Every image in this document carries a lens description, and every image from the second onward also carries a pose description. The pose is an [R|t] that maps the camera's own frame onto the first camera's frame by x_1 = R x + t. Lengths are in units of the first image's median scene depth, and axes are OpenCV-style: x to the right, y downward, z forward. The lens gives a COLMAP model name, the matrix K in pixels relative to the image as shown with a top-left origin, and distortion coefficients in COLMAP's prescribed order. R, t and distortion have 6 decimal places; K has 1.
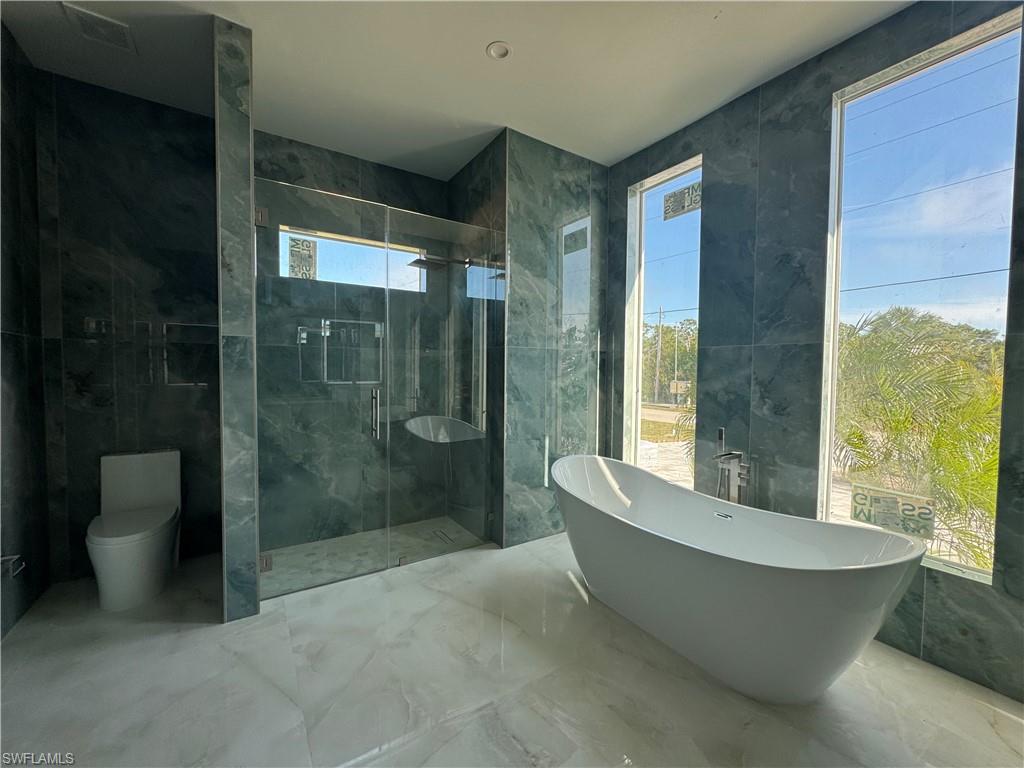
lens RADIAL K [[415.0, 0, 509.1], [0, 415.0, 383.8], [0, 0, 1]] dist [-0.003250, 0.000025]
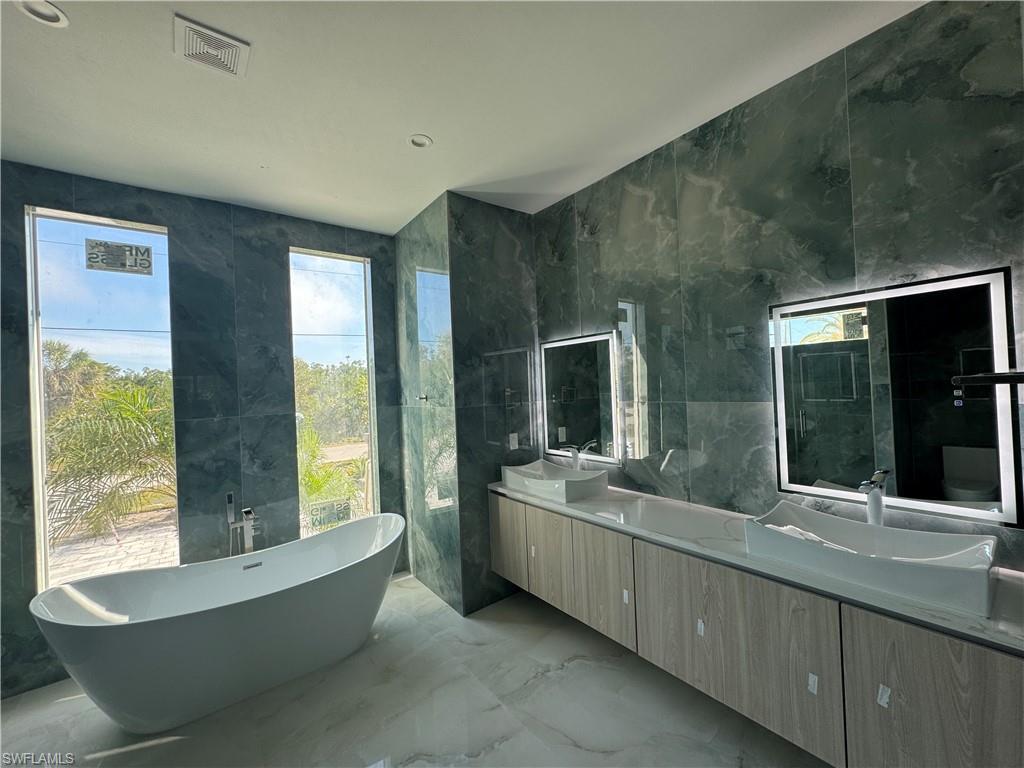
lens RADIAL K [[415.0, 0, 509.7], [0, 415.0, 382.0], [0, 0, 1]] dist [-0.003250, 0.000025]
pose [[-0.086438, 0.000442, 0.996257, -0.674293], [0.076561, 0.997046, 0.006201, -0.142082], [-0.993311, 0.076811, -0.086217, 0.329835]]
